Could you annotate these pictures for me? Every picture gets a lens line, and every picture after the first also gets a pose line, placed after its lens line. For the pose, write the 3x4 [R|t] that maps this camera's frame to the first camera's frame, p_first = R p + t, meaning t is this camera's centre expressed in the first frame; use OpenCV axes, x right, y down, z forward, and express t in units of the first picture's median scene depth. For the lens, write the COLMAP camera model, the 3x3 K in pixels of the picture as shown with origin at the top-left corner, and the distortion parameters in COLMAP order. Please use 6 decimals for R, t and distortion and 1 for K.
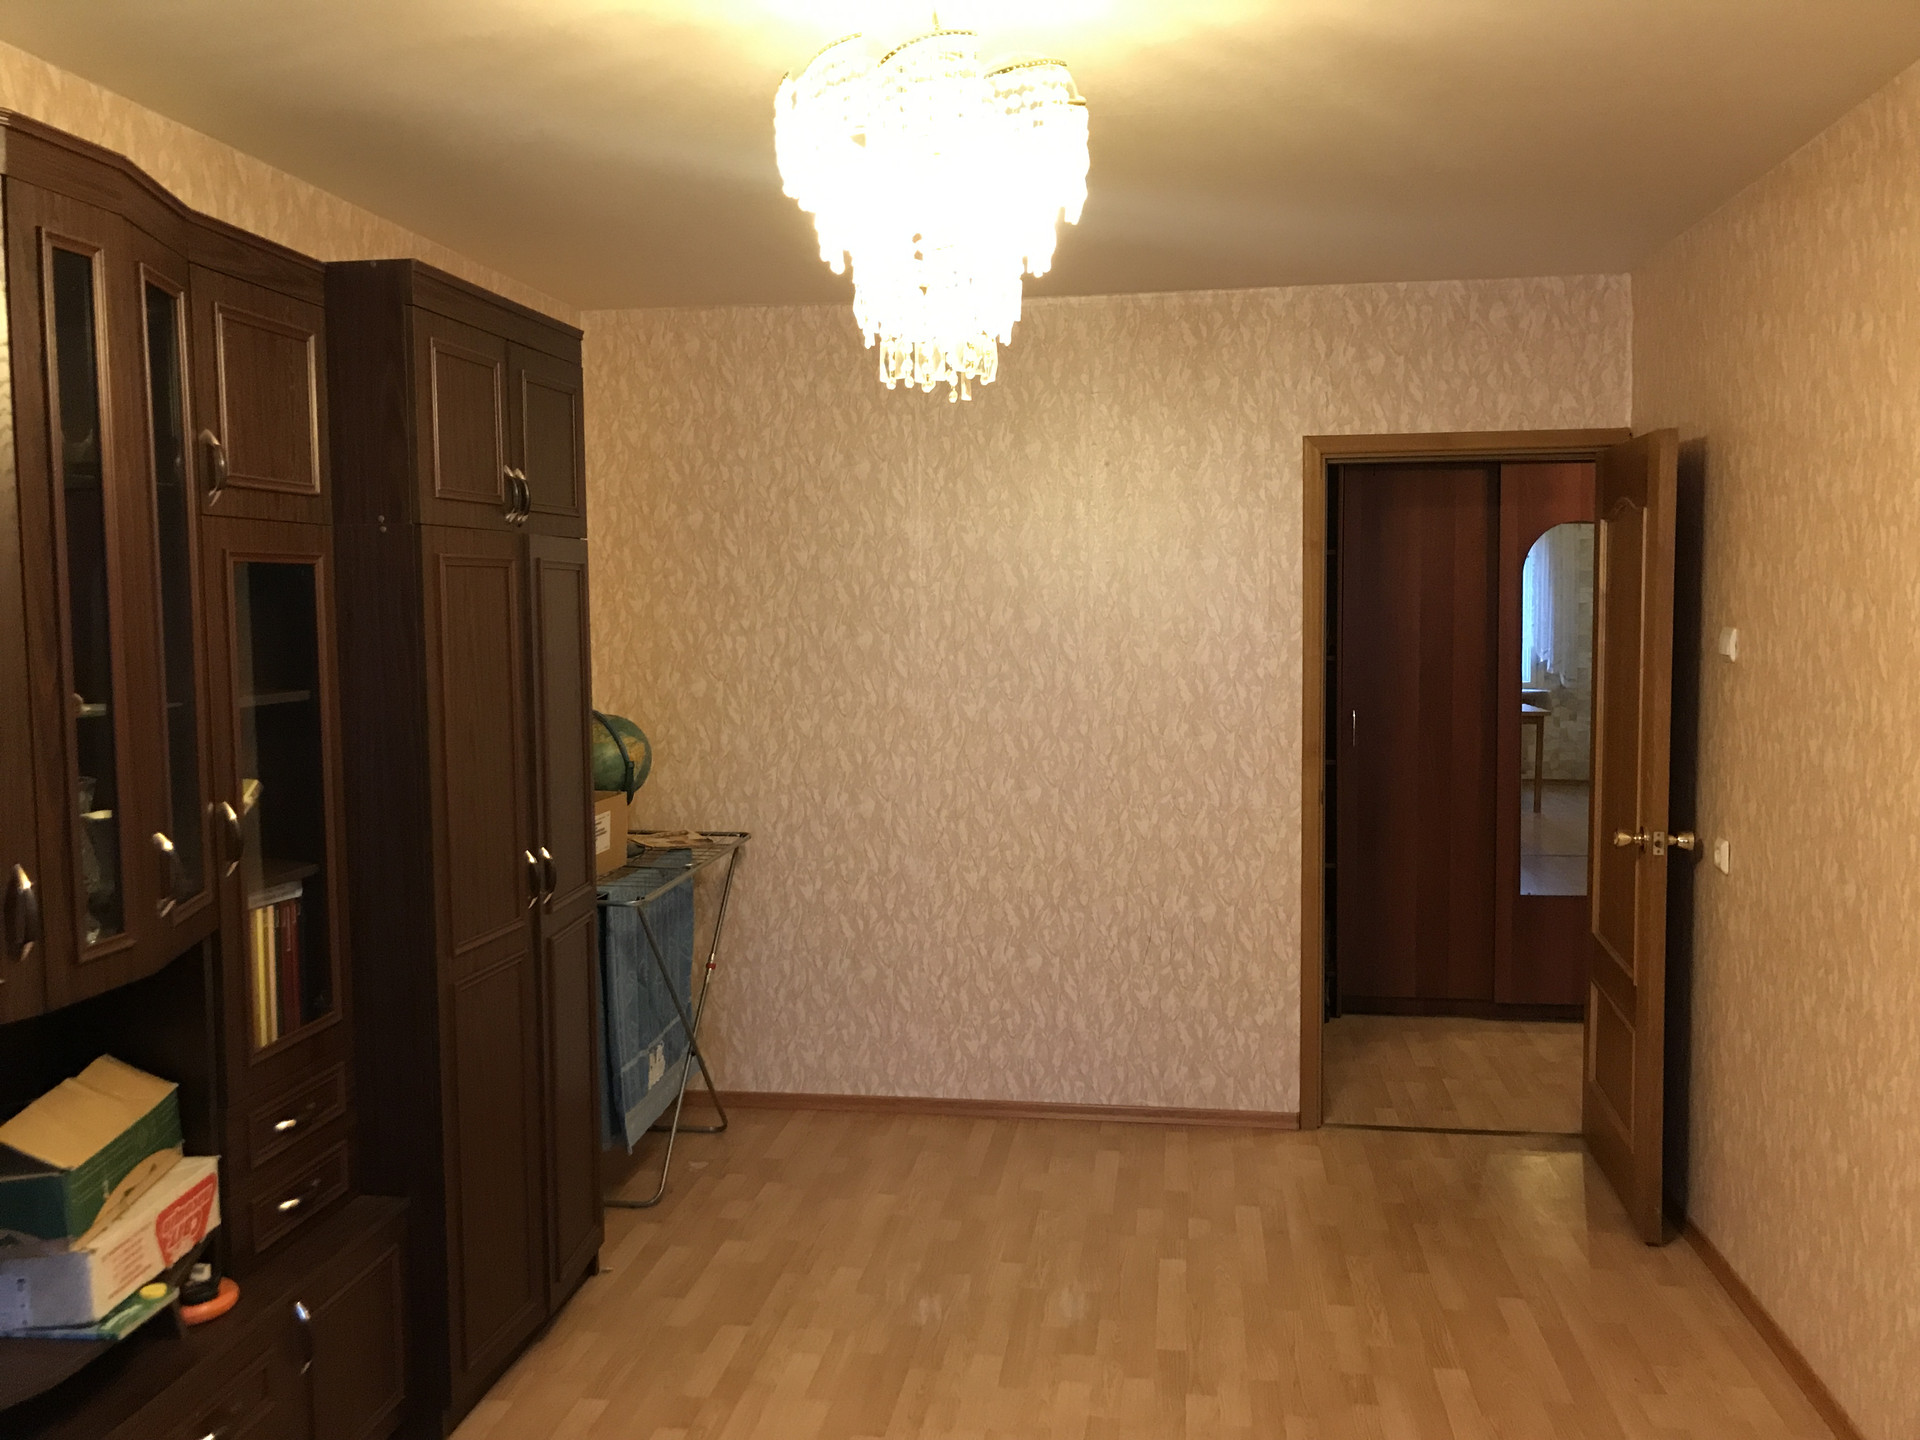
lens RADIAL K [[1608.3, 0, 959.8], [0, 1608.3, 718.4], [0, 0, 1]] dist [0.040760, -0.011077]
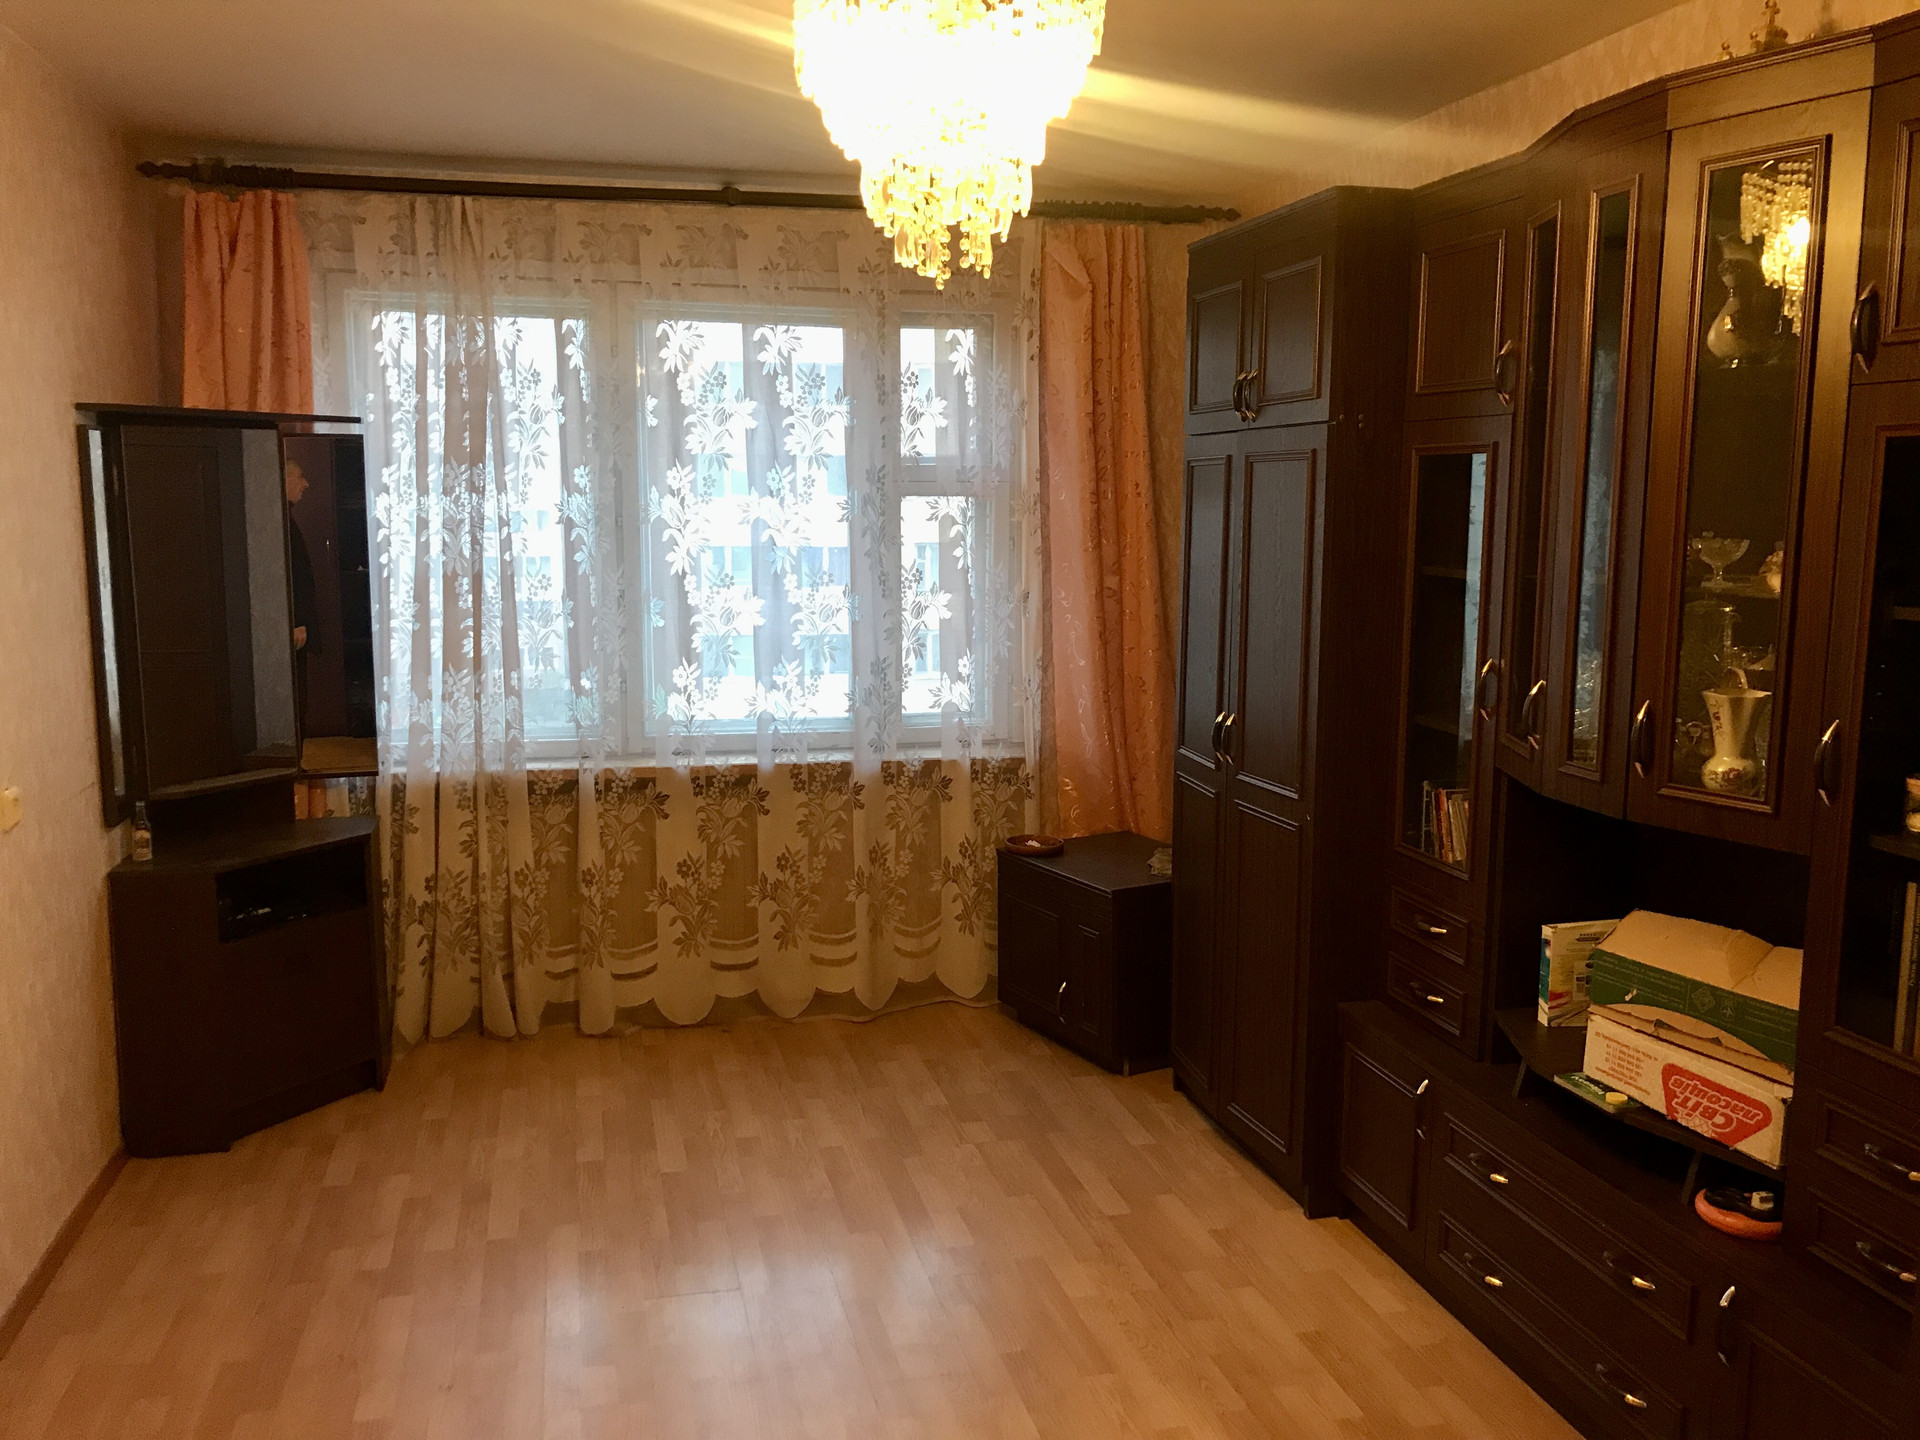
lens RADIAL K [[1608.3, 0, 959.6], [0, 1608.3, 718.2], [0, 0, 1]] dist [0.040760, -0.011077]
pose [[-0.927381, 0.050336, -0.370717, 0.317793], [-0.028790, 0.978367, 0.204862, -0.119770], [0.373009, 0.200658, -0.905870, 1.708135]]
